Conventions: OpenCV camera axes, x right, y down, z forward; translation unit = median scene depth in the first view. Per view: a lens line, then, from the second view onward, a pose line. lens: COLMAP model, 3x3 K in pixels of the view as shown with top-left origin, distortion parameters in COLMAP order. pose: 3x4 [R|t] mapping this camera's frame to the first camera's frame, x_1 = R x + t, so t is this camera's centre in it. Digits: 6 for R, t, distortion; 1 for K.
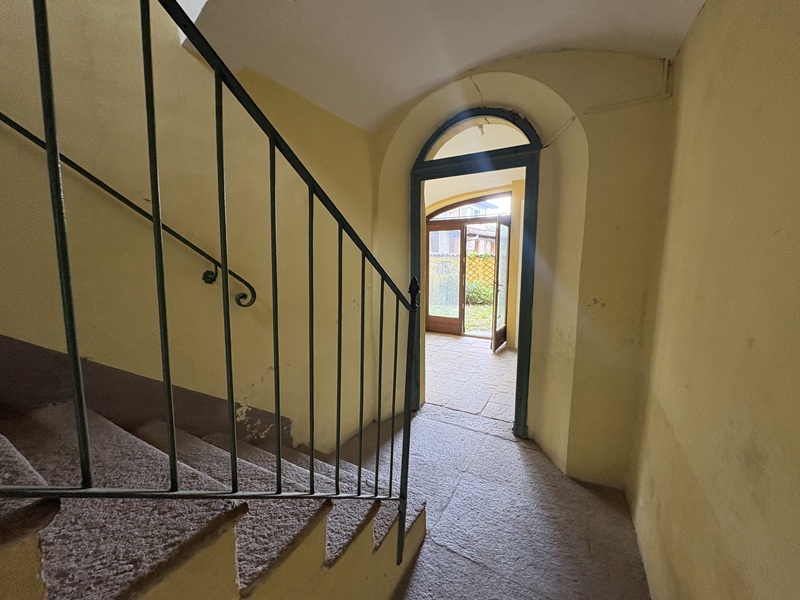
lens RADIAL K [[317.3, 0, 400.5], [0, 317.3, 294.5], [0, 0, 1]] dist [0.001907, -0.000220]
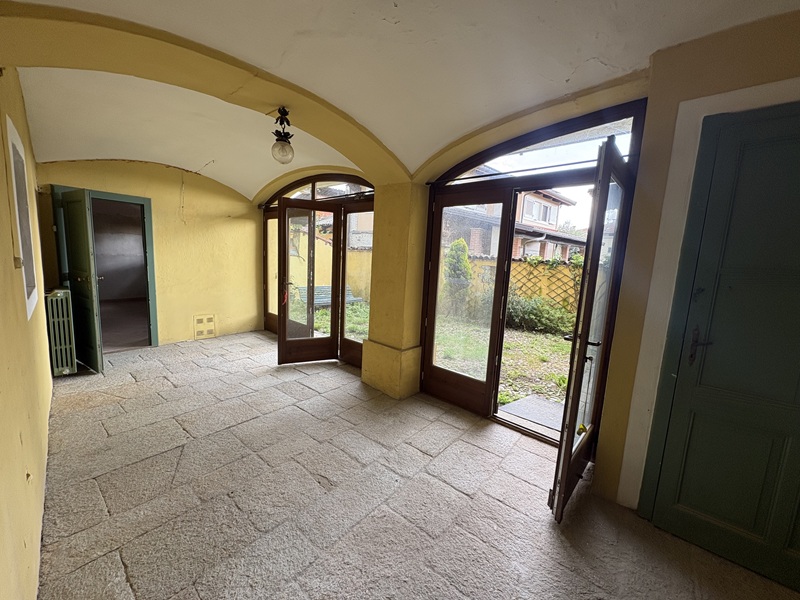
lens RADIAL K [[317.3, 0, 397.9], [0, 317.3, 301.1], [0, 0, 1]] dist [0.001907, -0.000220]
pose [[0.980618, 0.073524, -0.181611, 0.063793], [-0.069992, 0.997214, 0.025787, -0.030552], [0.183001, -0.012576, 0.983032, 0.245801]]
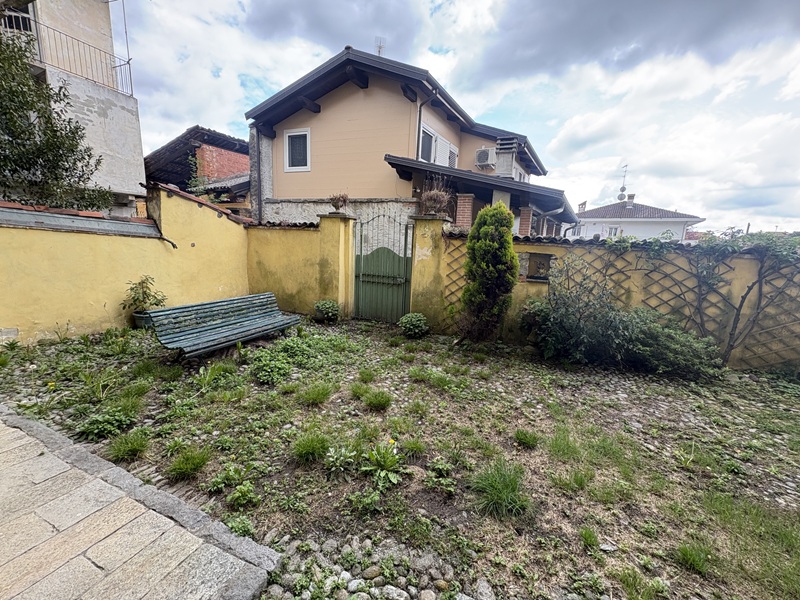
lens RADIAL K [[317.3, 0, 399.2], [0, 317.3, 298.9], [0, 0, 1]] dist [0.001907, -0.000220]
pose [[0.996351, 0.026630, 0.081090, -0.088903], [-0.031841, 0.997464, 0.063654, -0.070591], [-0.079189, -0.066004, 0.994672, 0.619795]]
